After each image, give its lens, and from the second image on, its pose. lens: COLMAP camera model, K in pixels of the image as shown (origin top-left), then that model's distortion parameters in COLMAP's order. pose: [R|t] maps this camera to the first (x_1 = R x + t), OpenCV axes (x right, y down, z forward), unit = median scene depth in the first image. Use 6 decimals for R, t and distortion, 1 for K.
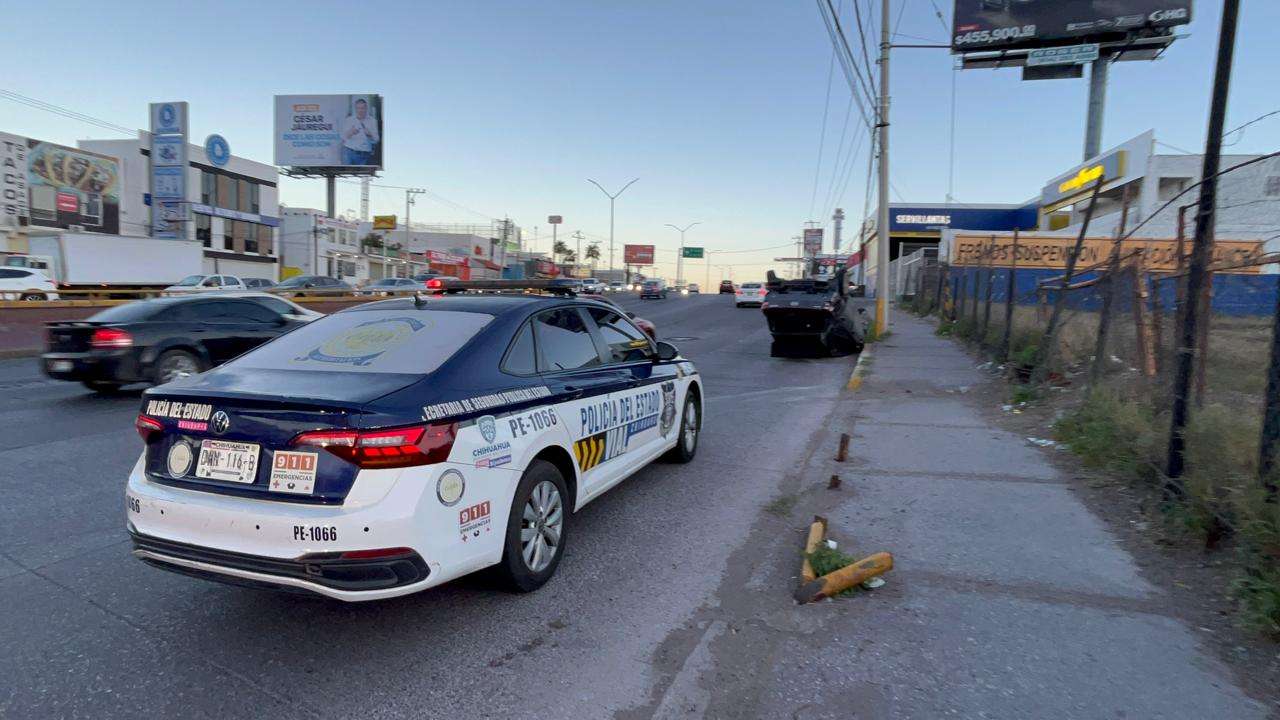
lens RADIAL K [[678.8, 0, 636.4], [0, 678.8, 360.6], [0, 0, 1]] dist [-0.006418, -0.001373]
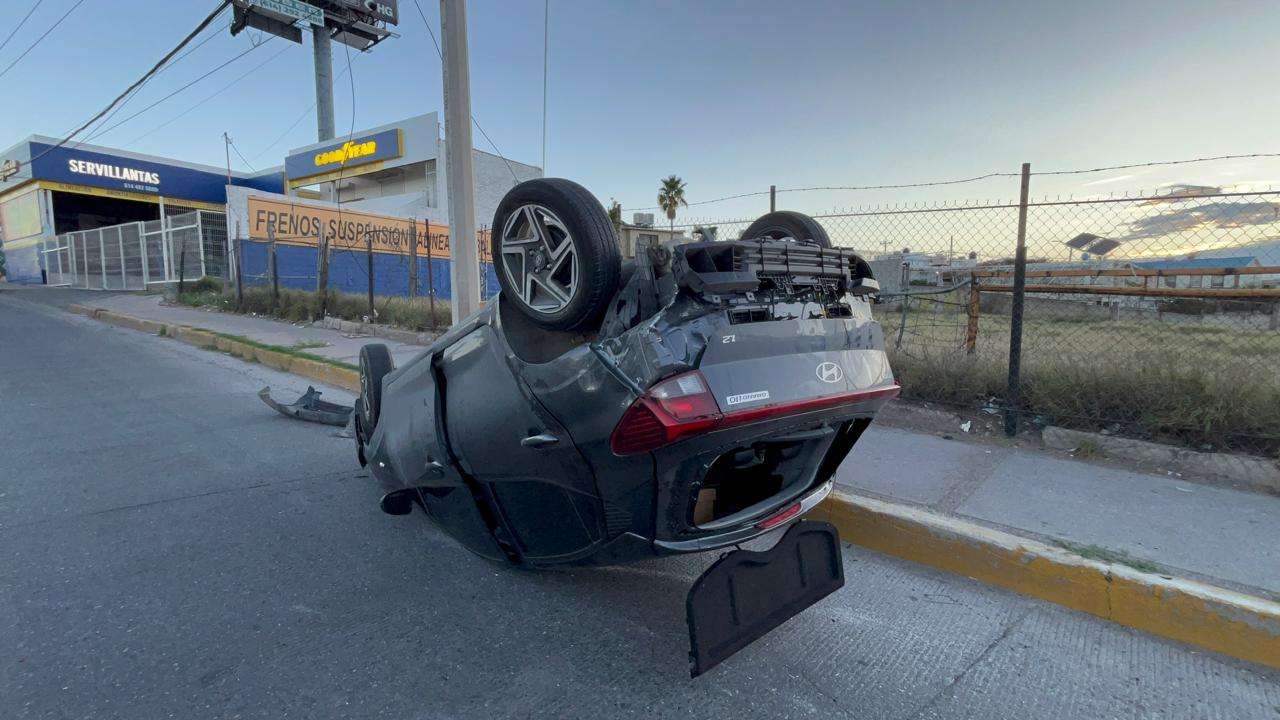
lens RADIAL K [[606.3, 0, 640.0], [0, 606.3, 360.0], [0, 0, 1]] dist [-0.012361, 0.008813]
pose [[0.351998, -0.117622, 0.928581, 0.005847], [0.081671, 0.992149, 0.094715, -0.030564], [-0.932431, 0.042499, 0.358840, 0.289879]]
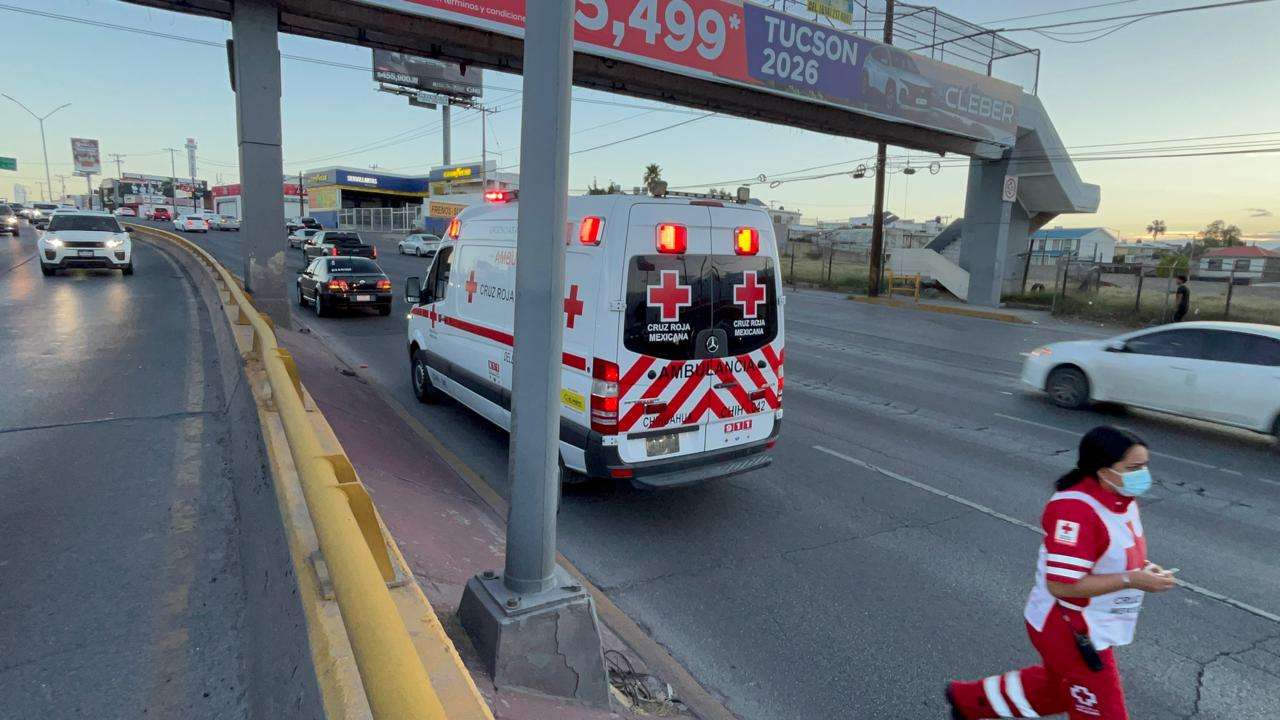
lens RADIAL K [[606.3, 0, 640.0], [0, 606.3, 360.0], [0, 0, 1]] dist [-0.012361, 0.008813]
pose [[0.473267, -0.172899, 0.863785, -0.634554], [0.049126, 0.984204, 0.170086, 0.004100], [-0.879548, -0.038062, 0.474285, -0.313749]]
